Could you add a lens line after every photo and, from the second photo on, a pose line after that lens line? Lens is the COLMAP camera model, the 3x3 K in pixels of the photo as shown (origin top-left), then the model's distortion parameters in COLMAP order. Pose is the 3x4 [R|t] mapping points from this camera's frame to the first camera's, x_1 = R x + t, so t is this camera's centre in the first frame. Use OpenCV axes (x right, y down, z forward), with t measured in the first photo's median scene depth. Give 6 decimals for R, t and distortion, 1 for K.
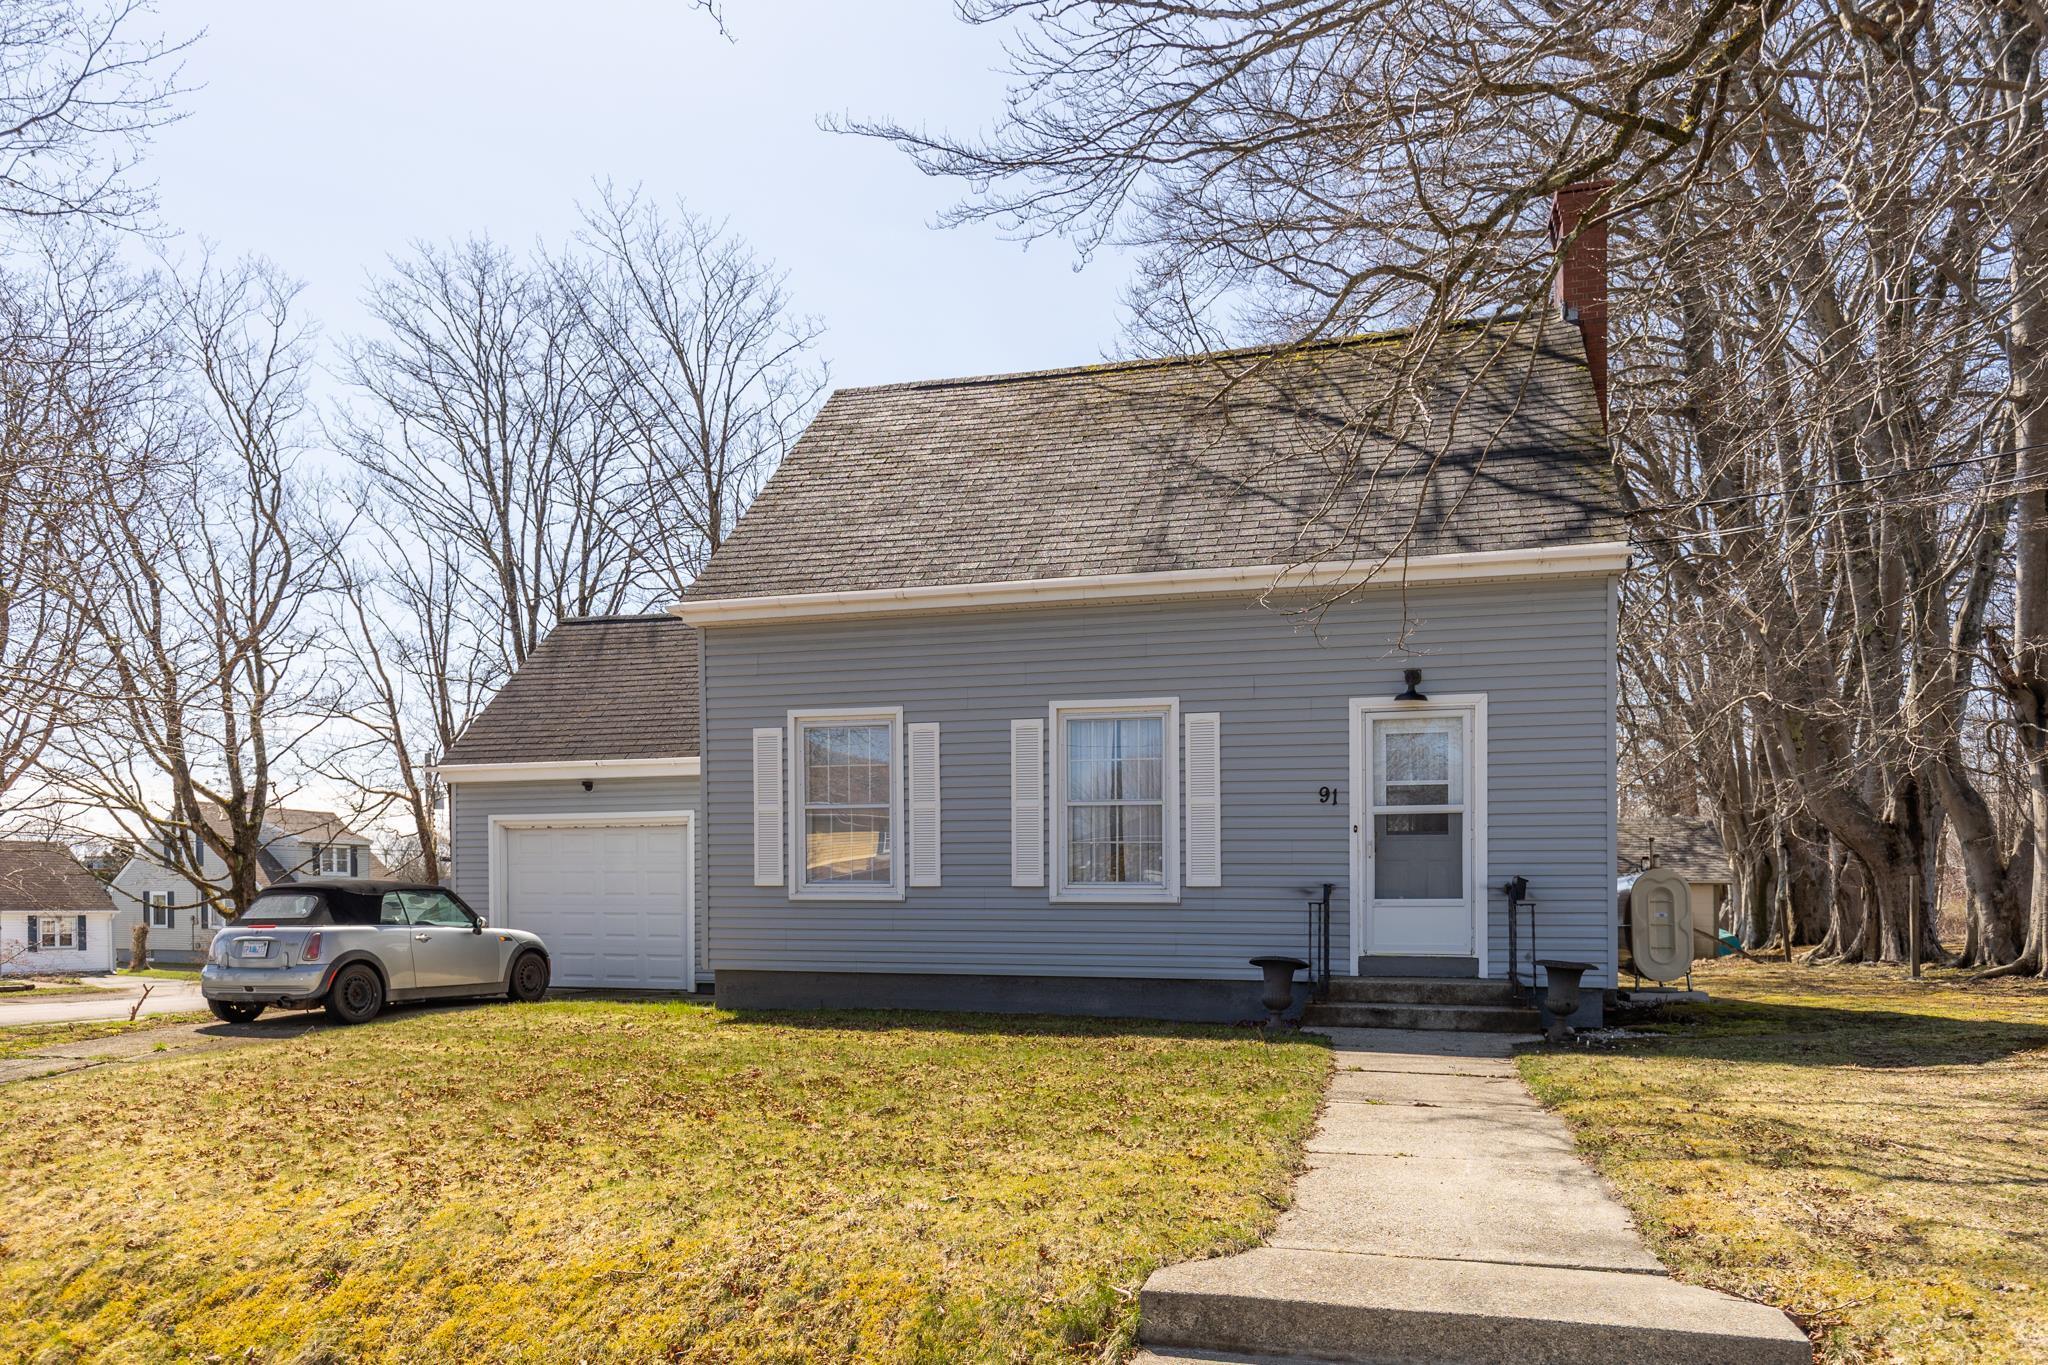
lens RADIAL K [[1374.9, 0, 1024.0], [0, 1374.9, 793.3], [0, 0, 1]] dist [0.003847, 0.000742]
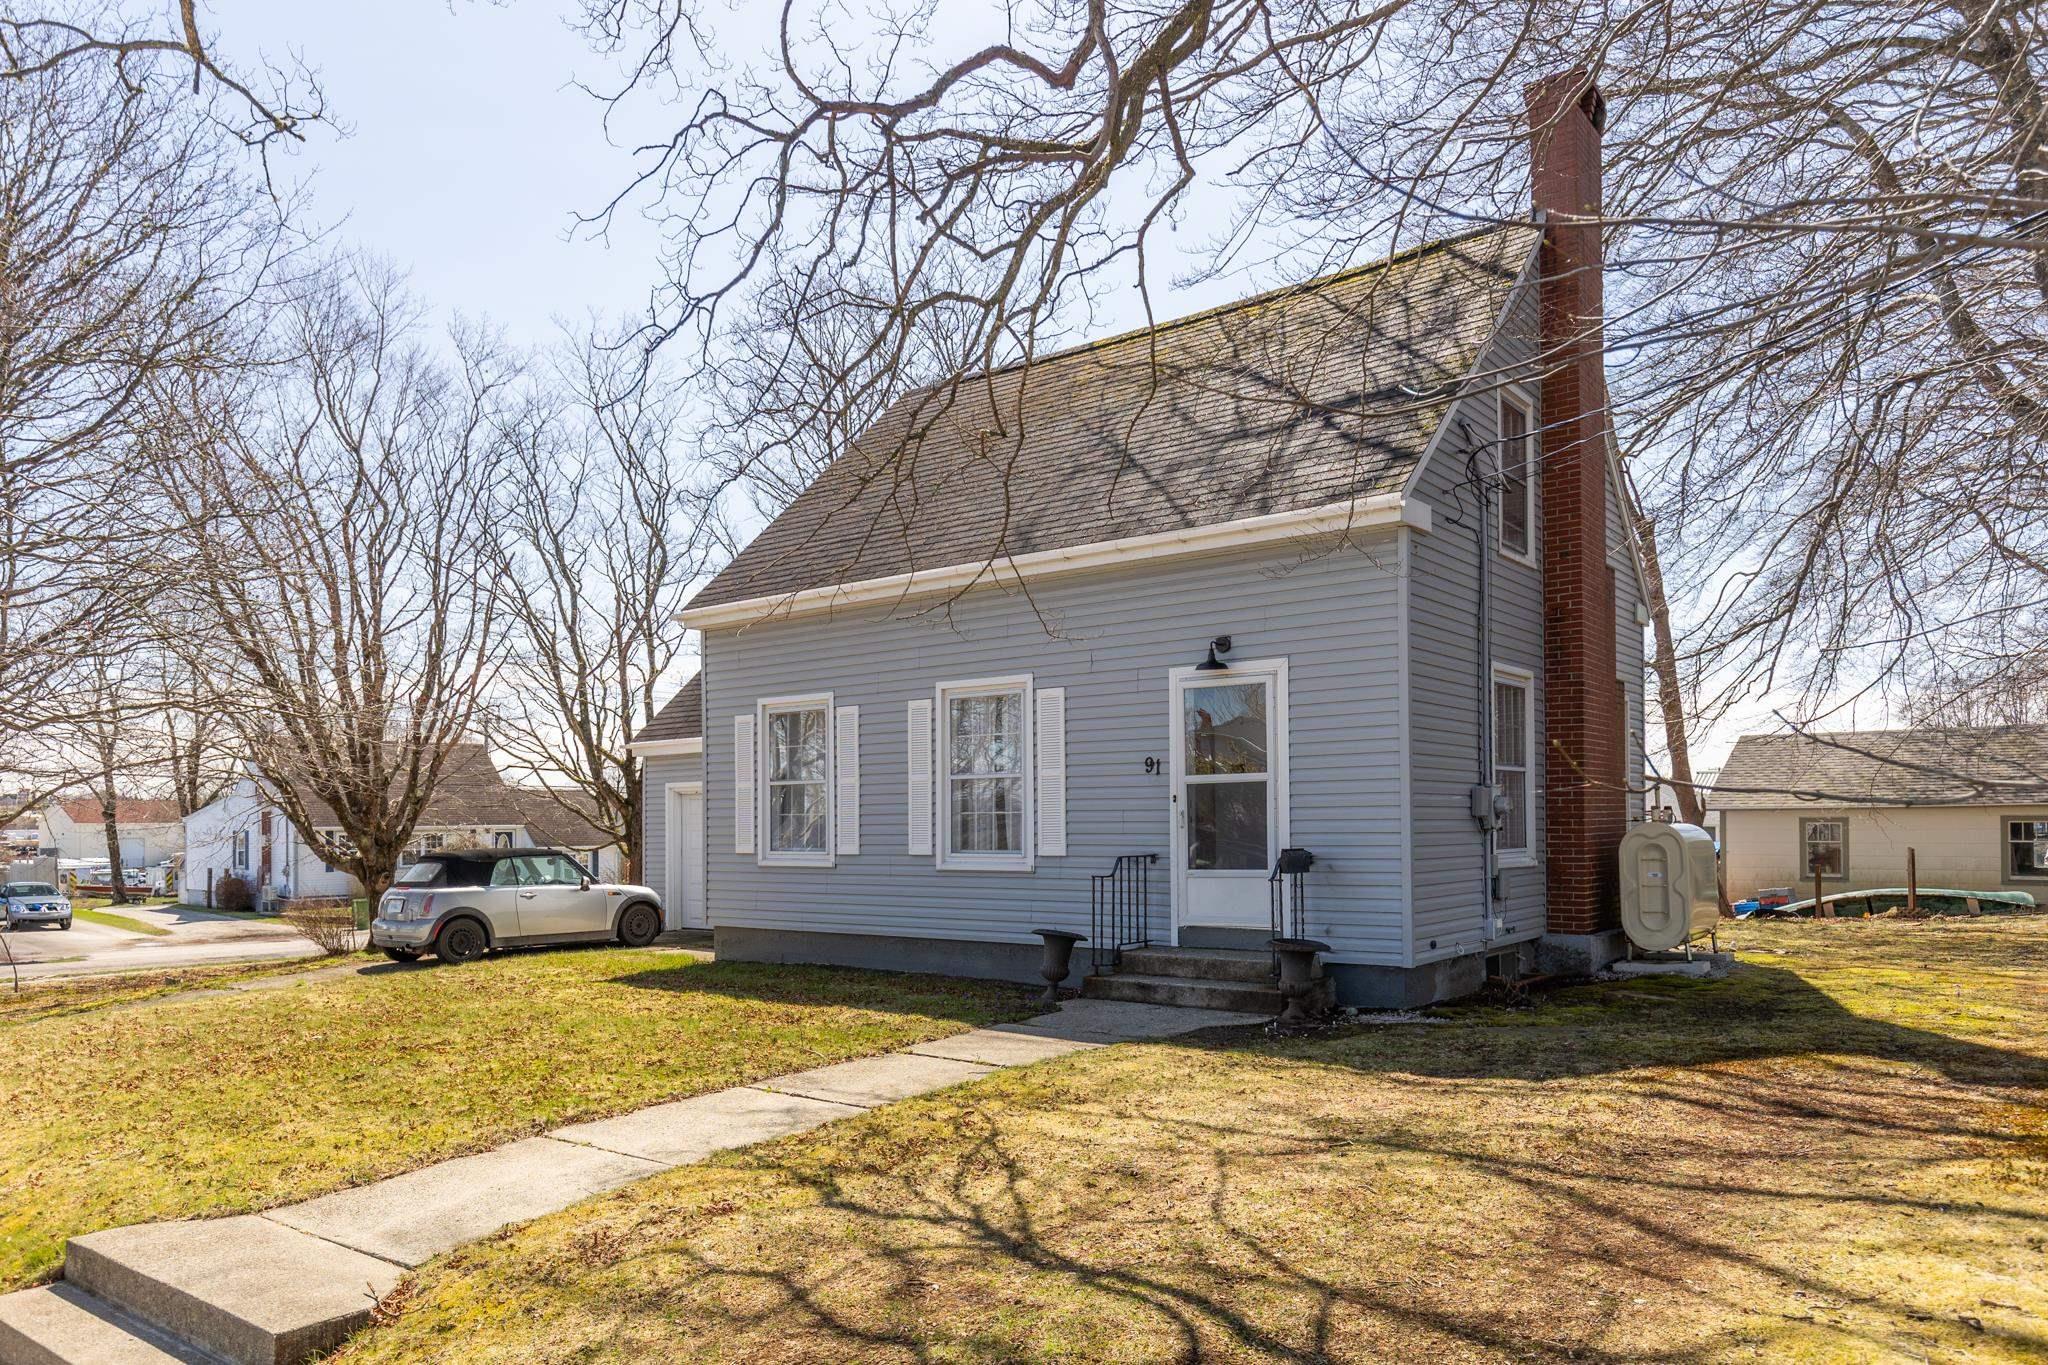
lens RADIAL K [[1353.0, 0, 1024.0], [0, 1353.0, 682.5], [0, 0, 1]] dist [0.006686, 0.002330]
pose [[0.928540, -0.052862, -0.367449, 0.503394], [0.045353, 0.998549, -0.029048, -0.035080], [0.368451, 0.010307, 0.929590, 0.038699]]
